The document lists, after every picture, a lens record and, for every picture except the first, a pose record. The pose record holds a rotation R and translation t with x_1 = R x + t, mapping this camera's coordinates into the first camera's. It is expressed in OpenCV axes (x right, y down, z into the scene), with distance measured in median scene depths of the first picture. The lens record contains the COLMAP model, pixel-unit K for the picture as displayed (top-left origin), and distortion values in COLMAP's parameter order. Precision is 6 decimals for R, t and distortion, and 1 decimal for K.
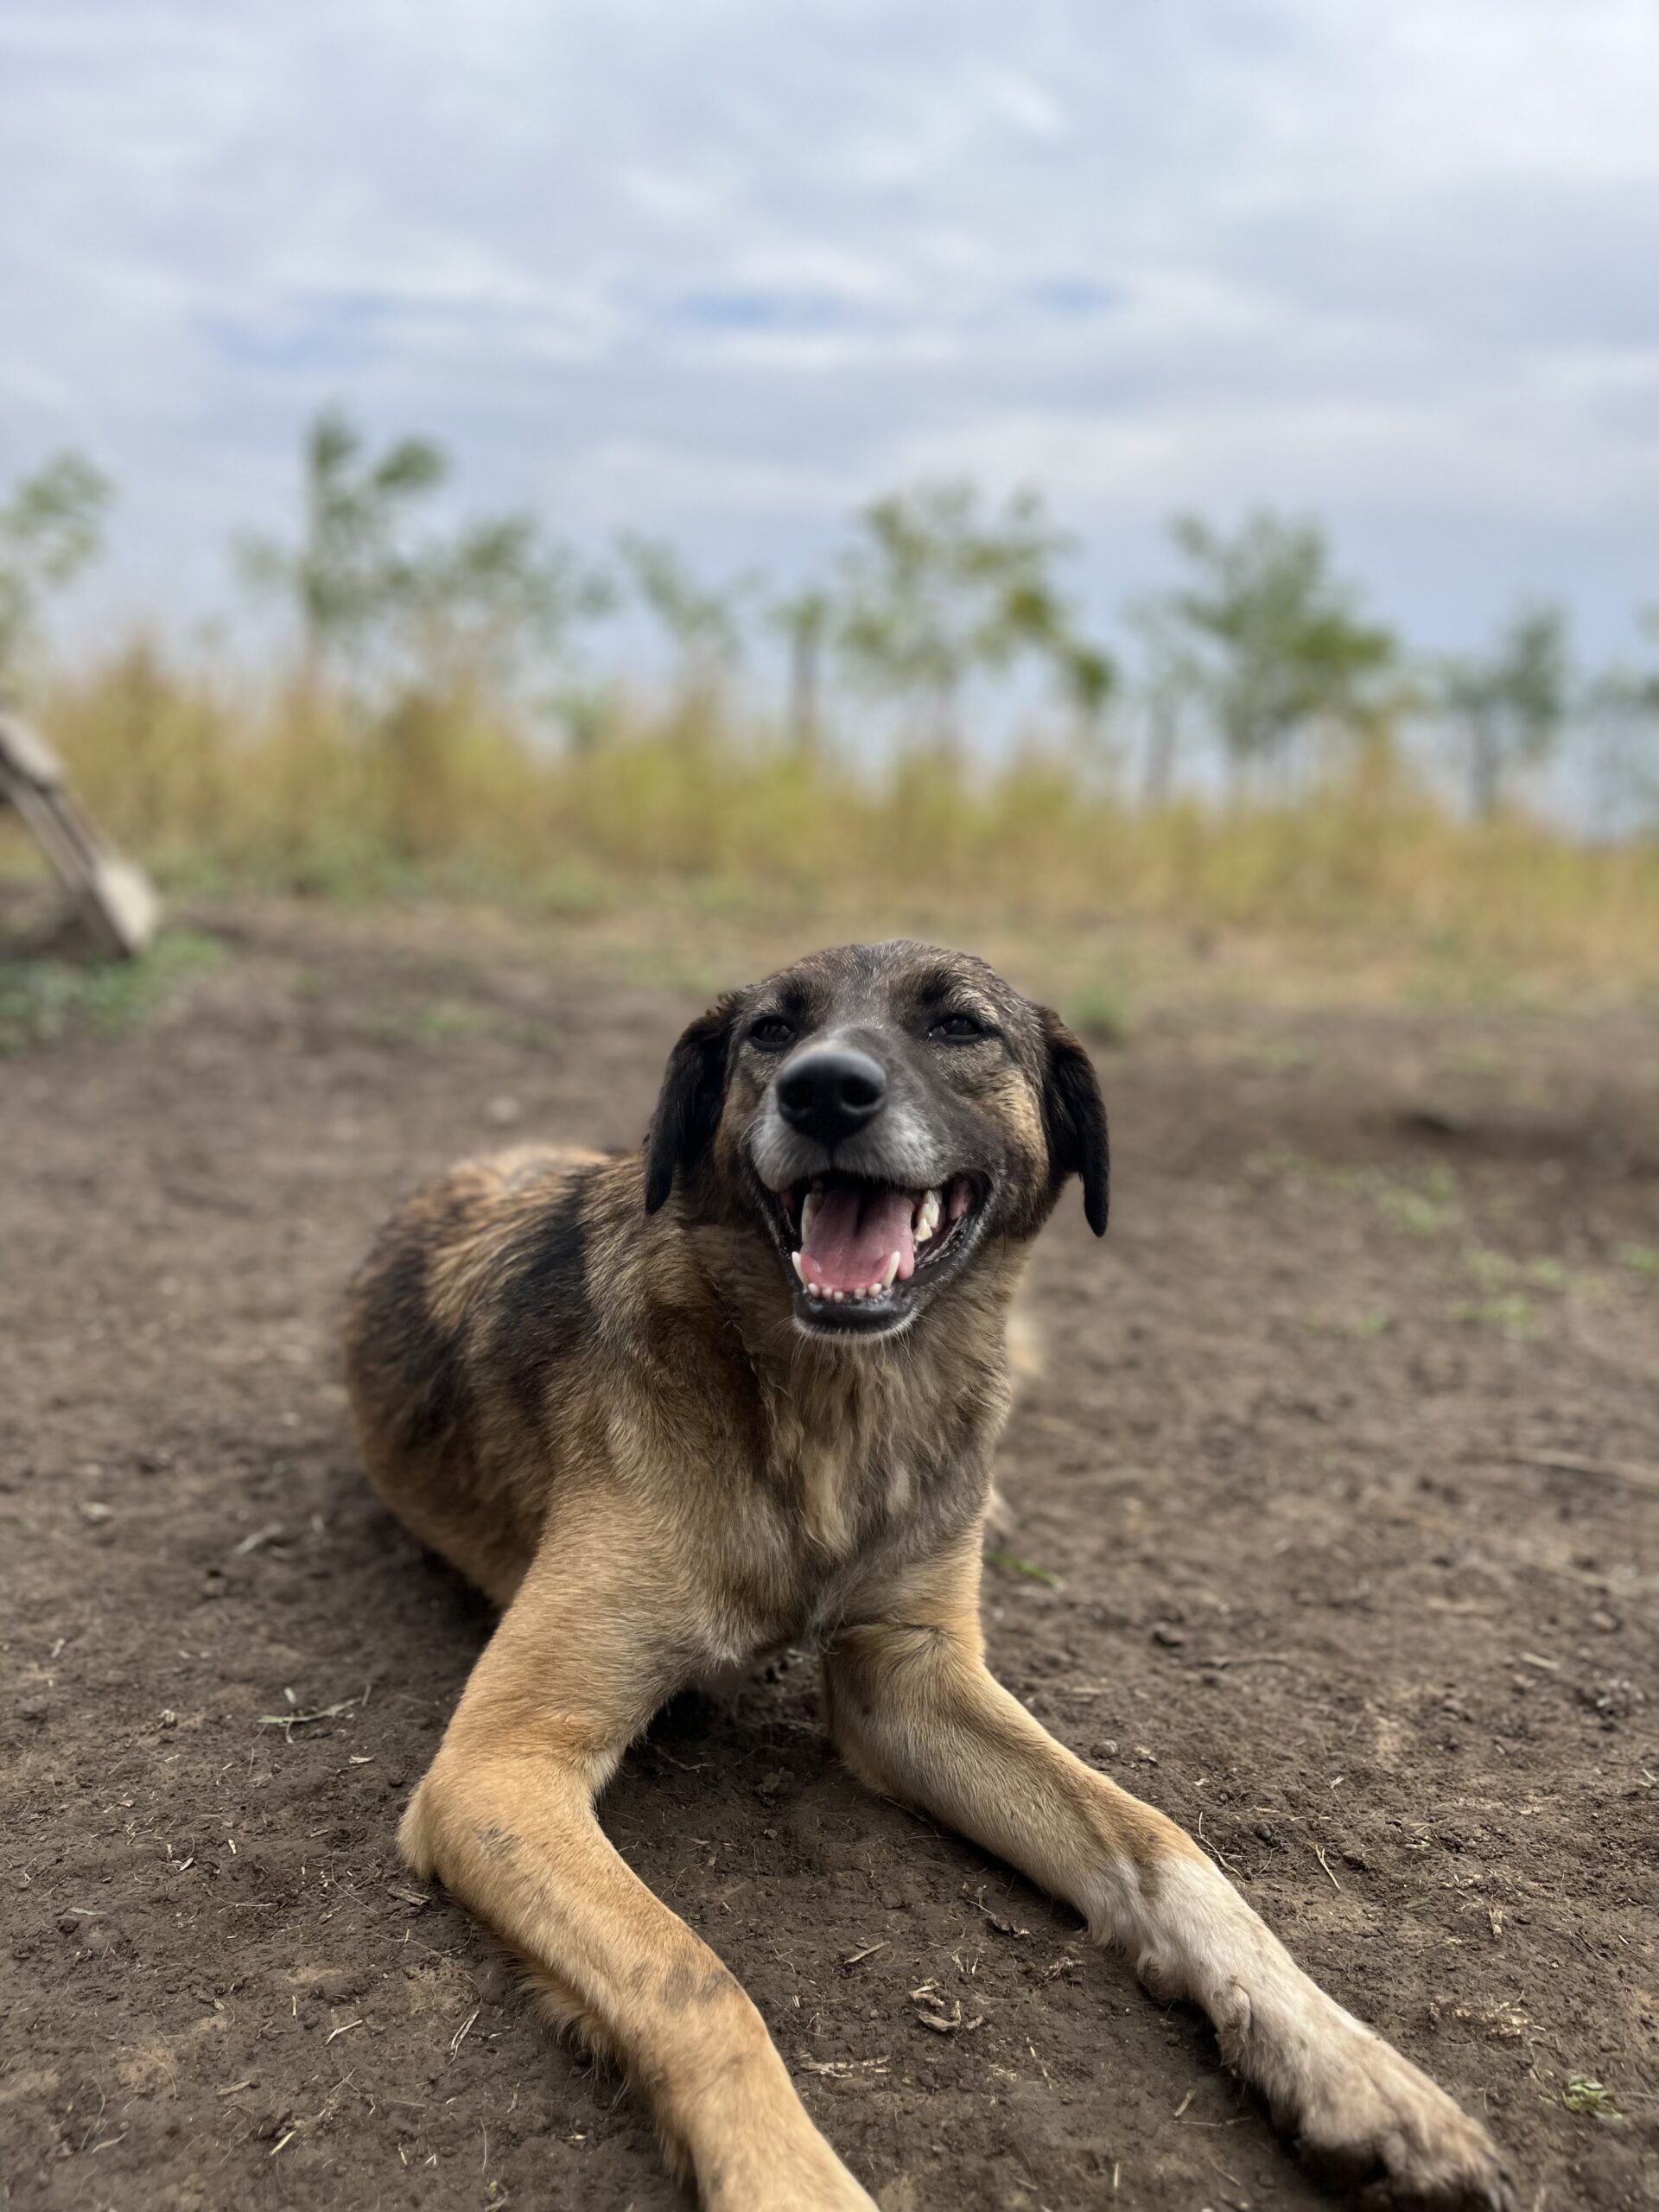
lens RADIAL K [[1677.2, 0, 845.1], [0, 1677.2, 1121.3], [0, 0, 1]] dist [0.054809, -0.082989]
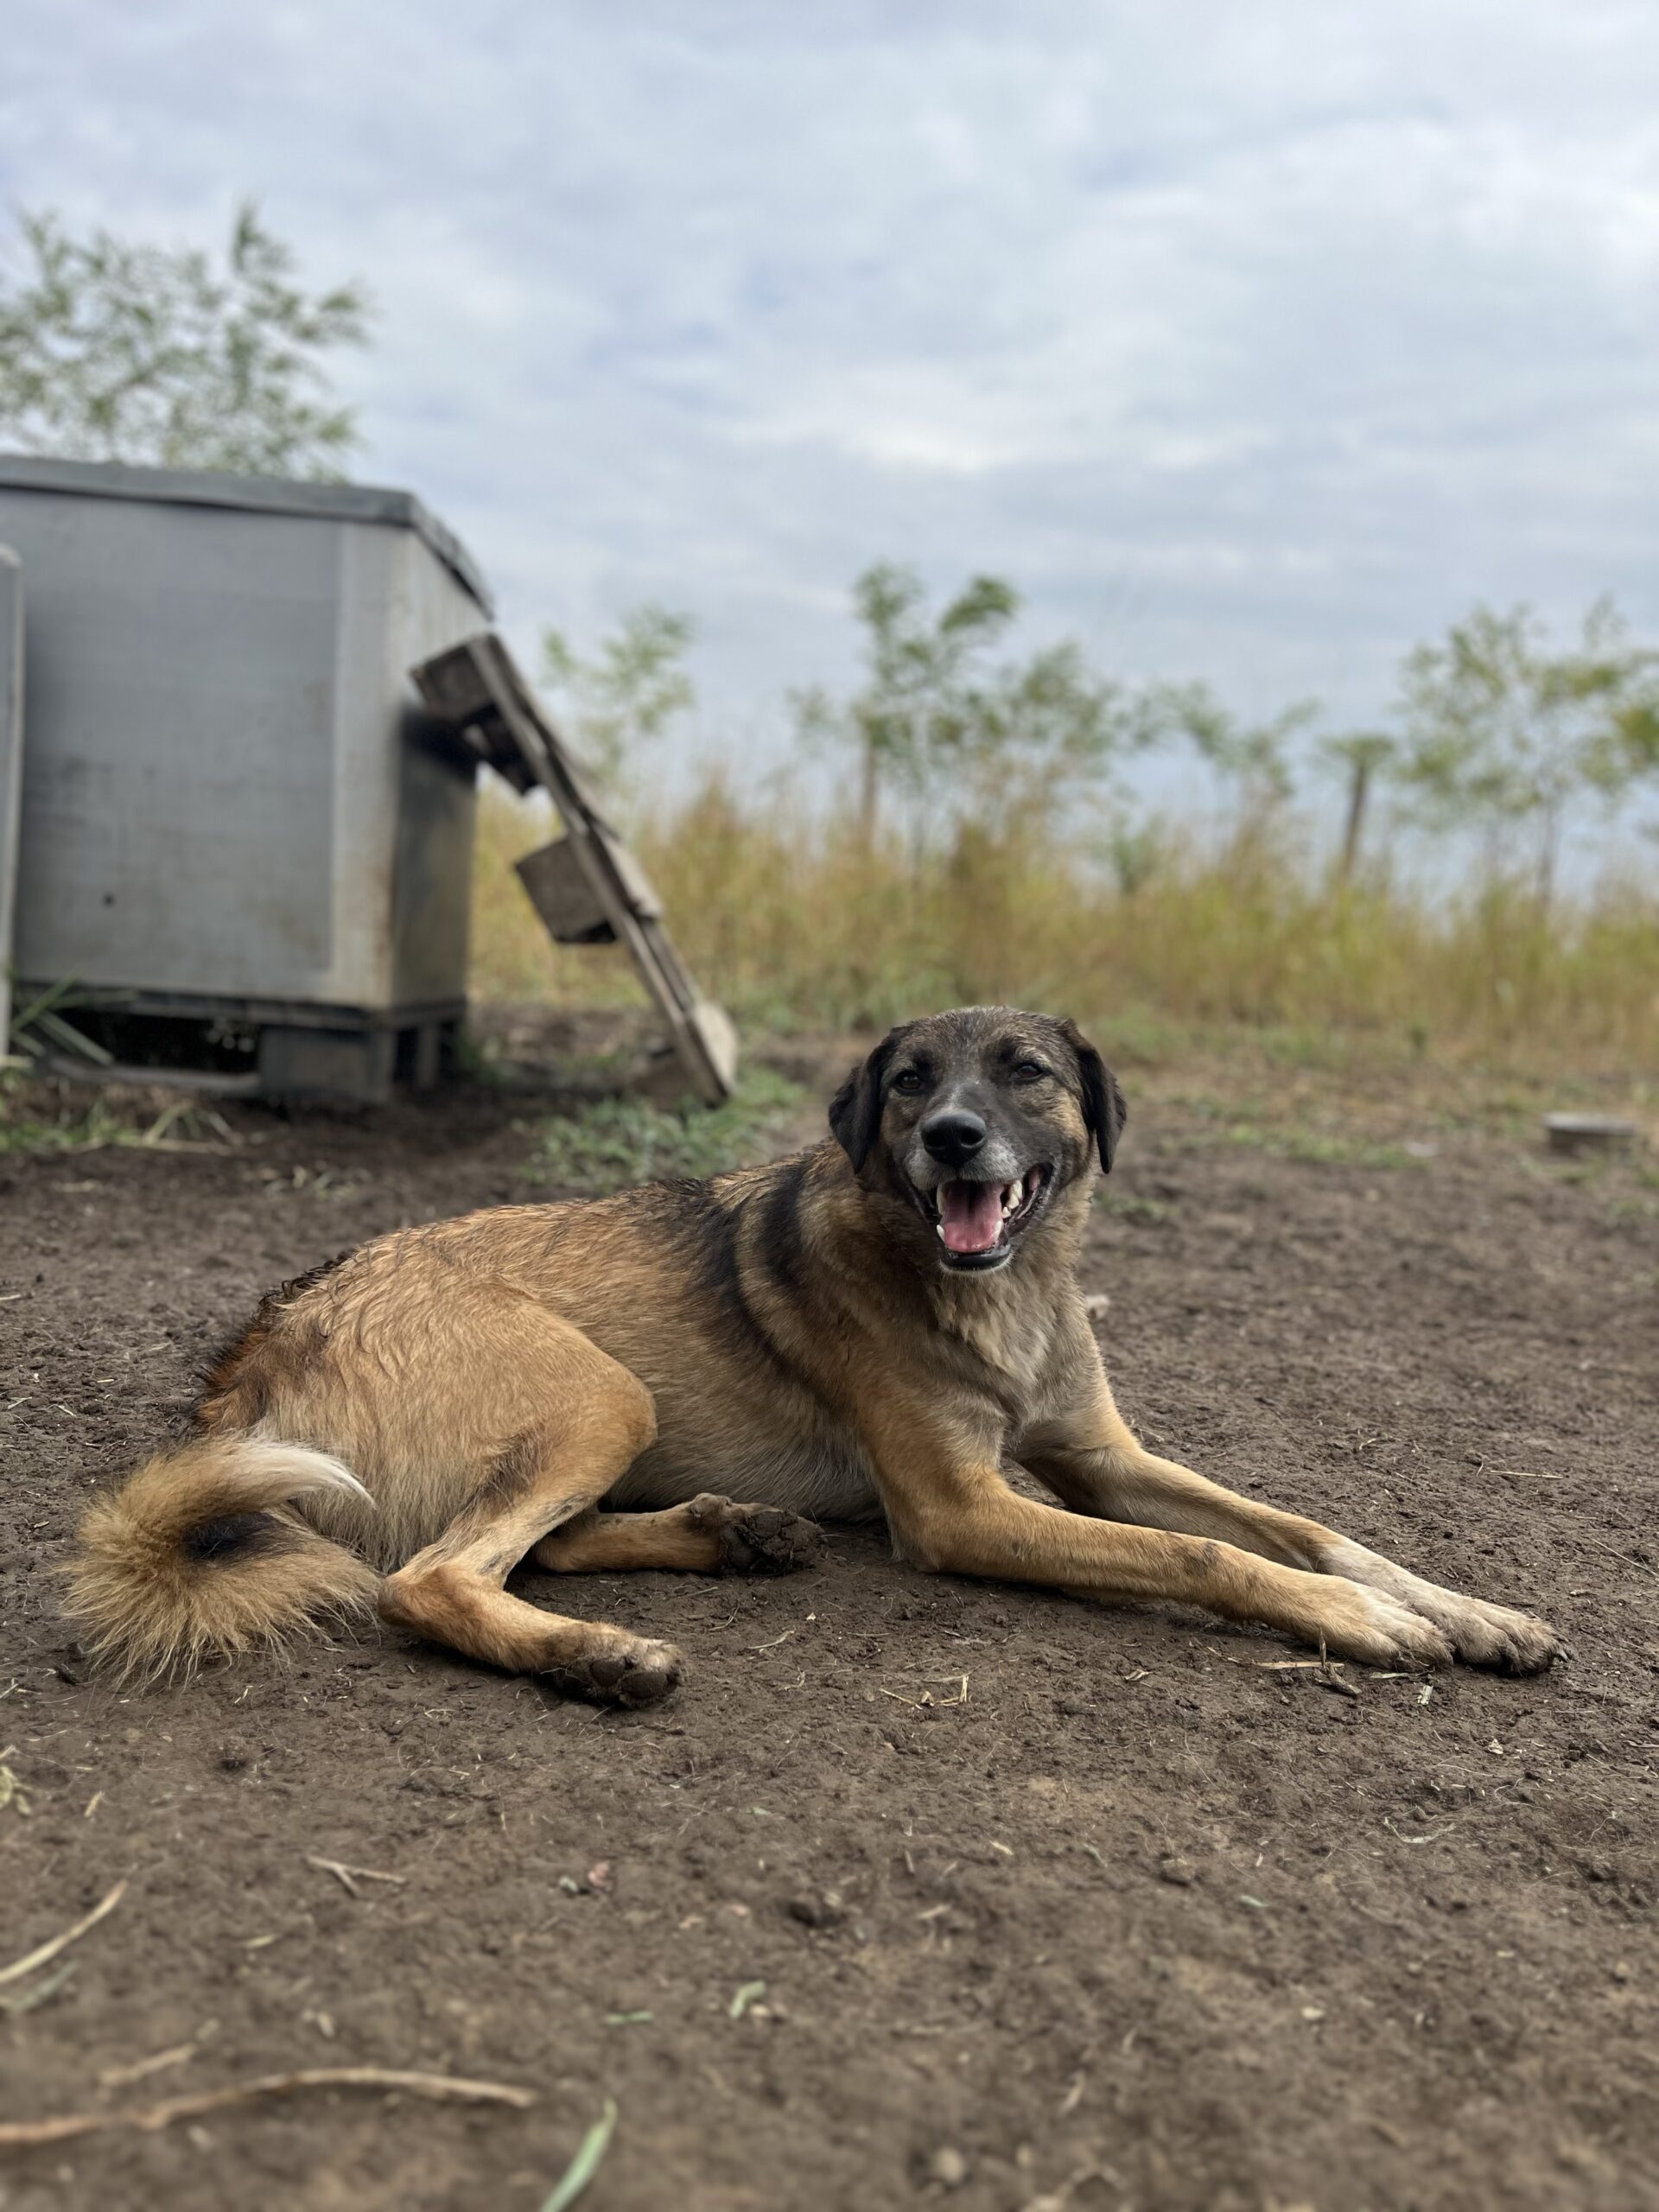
lens RADIAL K [[1677.2, 0, 844.4], [0, 1677.2, 1115.7], [0, 0, 1]] dist [0.054809, -0.082989]
pose [[0.955502, 0.044733, -0.291574, -0.141457], [-0.068729, 0.994992, -0.072577, -0.043634], [0.286867, 0.089387, 0.953791, 0.212943]]
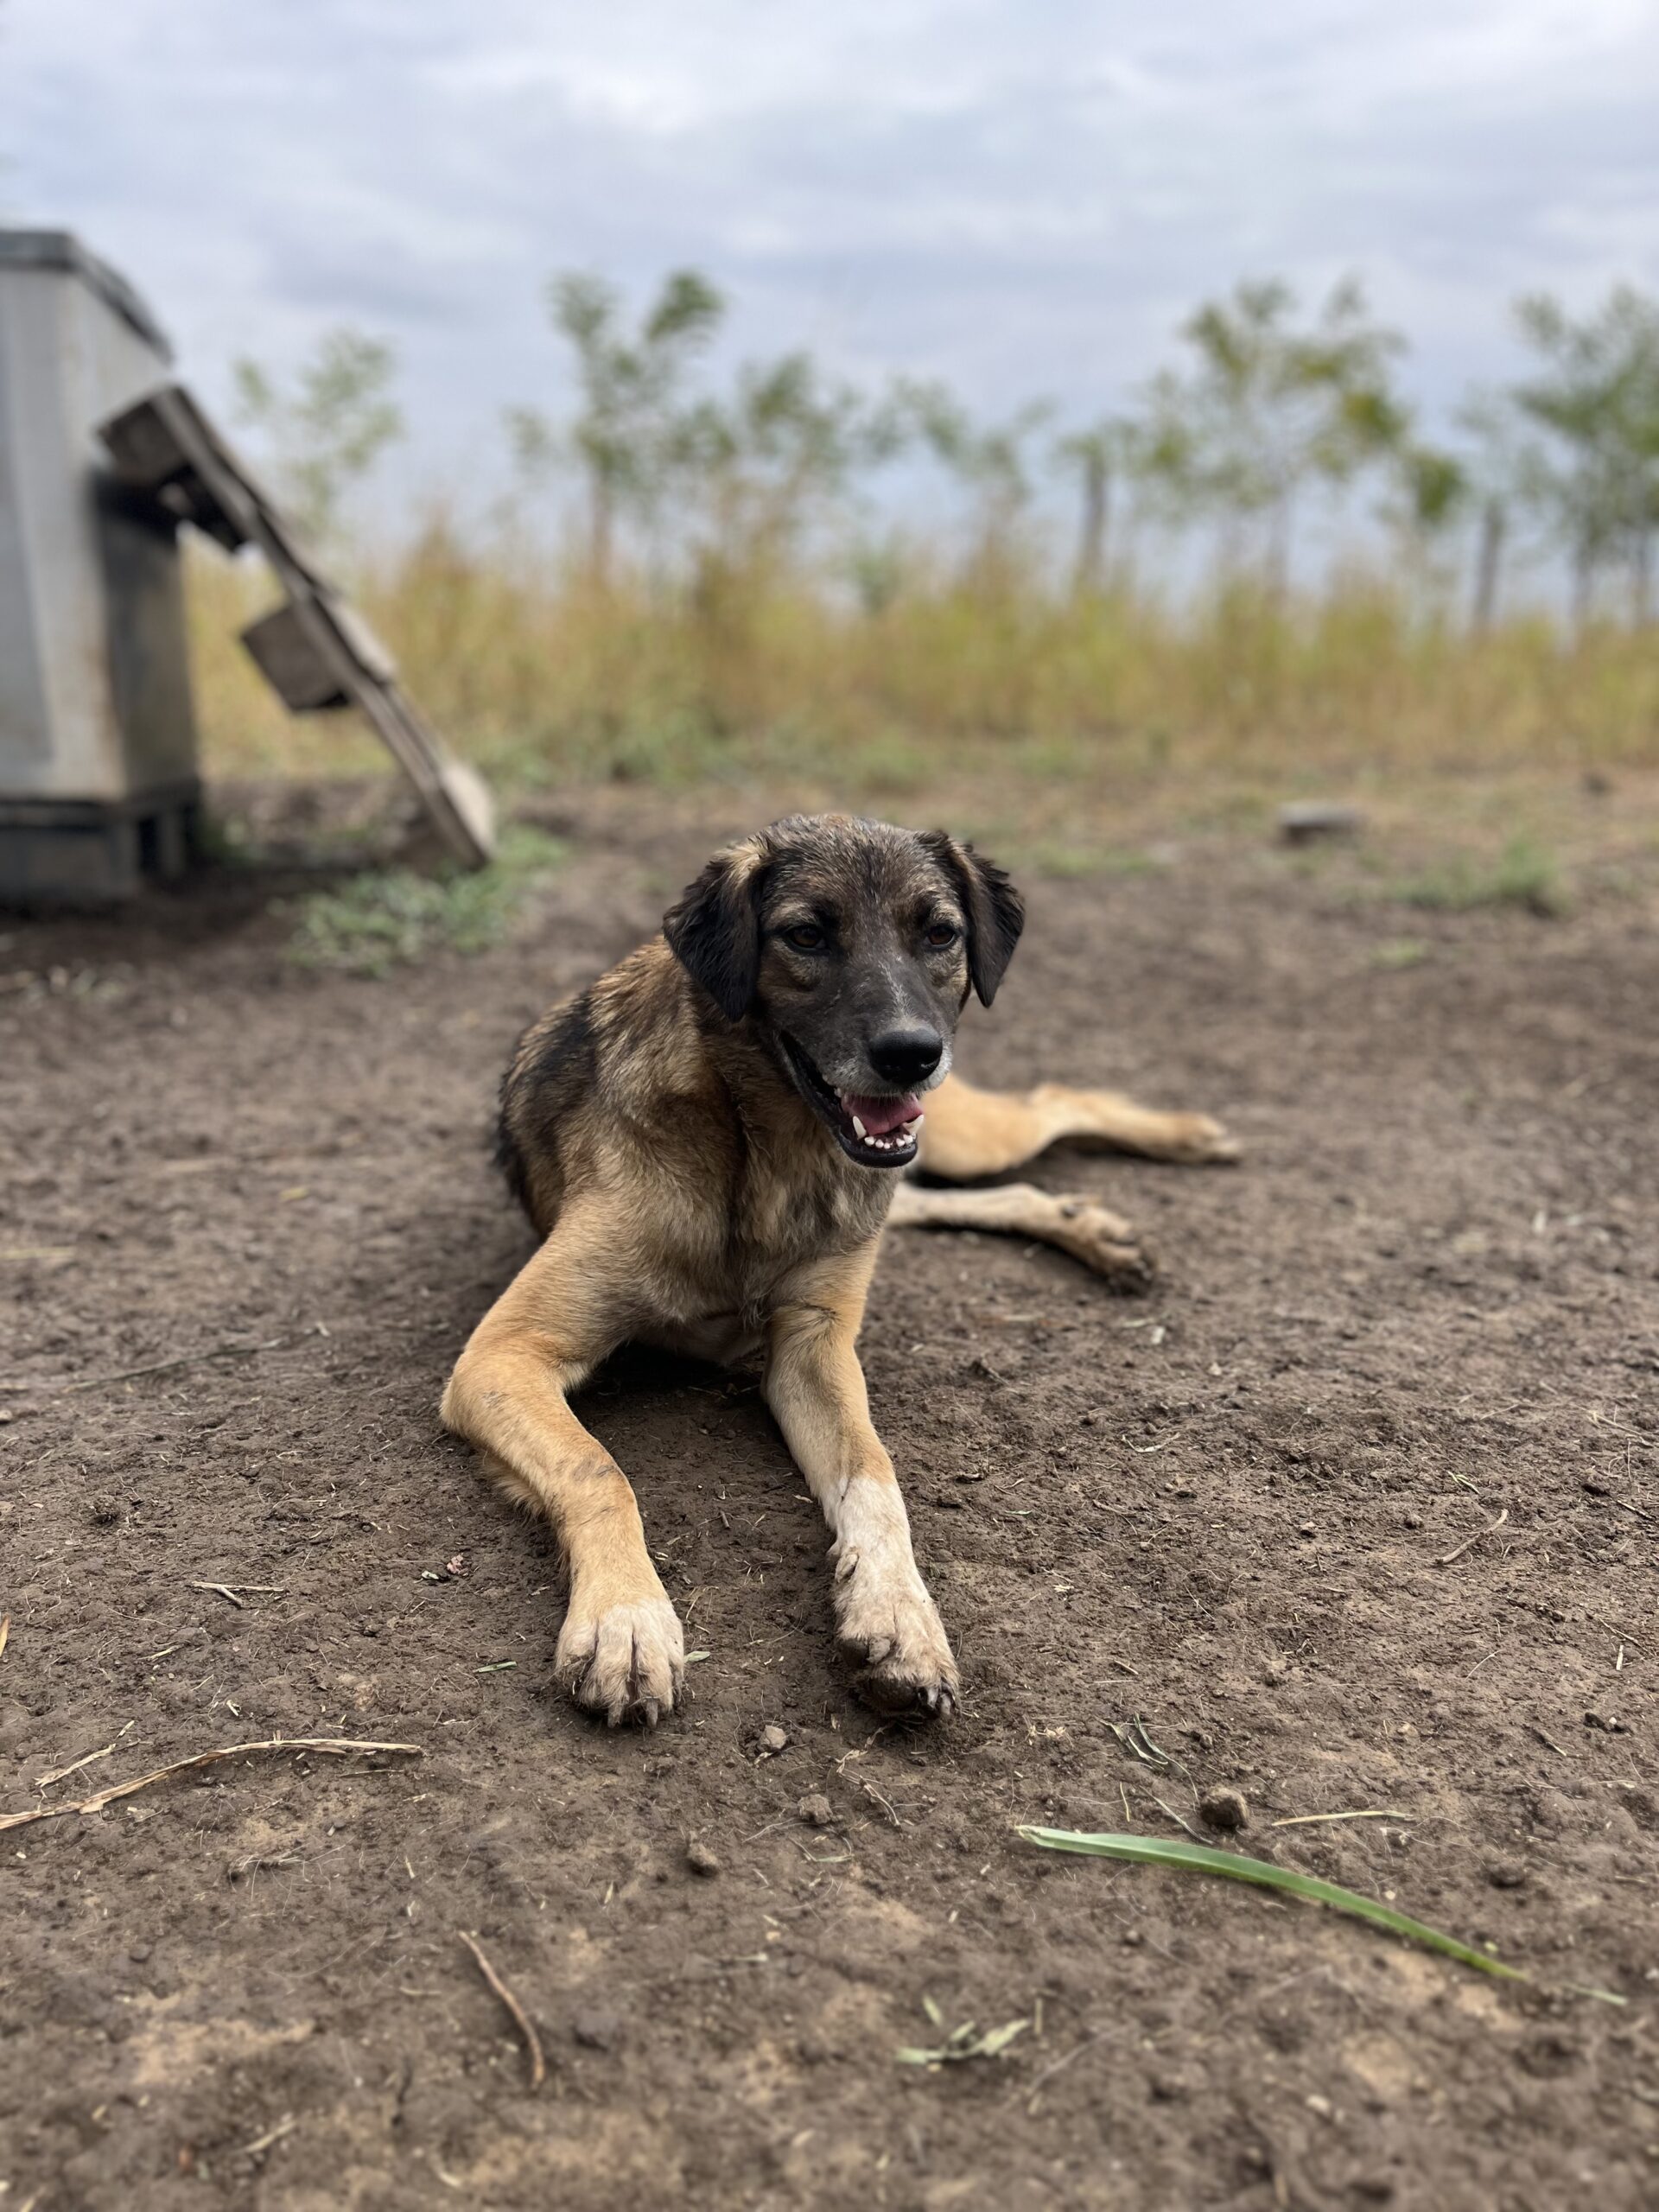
lens RADIAL K [[1677.2, 0, 826.0], [0, 1677.2, 1119.0], [0, 0, 1]] dist [0.054809, -0.082989]
pose [[0.984821, -0.010786, -0.173238, -0.123977], [0.024942, 0.996503, 0.079747, -0.044448], [0.171772, -0.082857, 0.981646, 0.166322]]
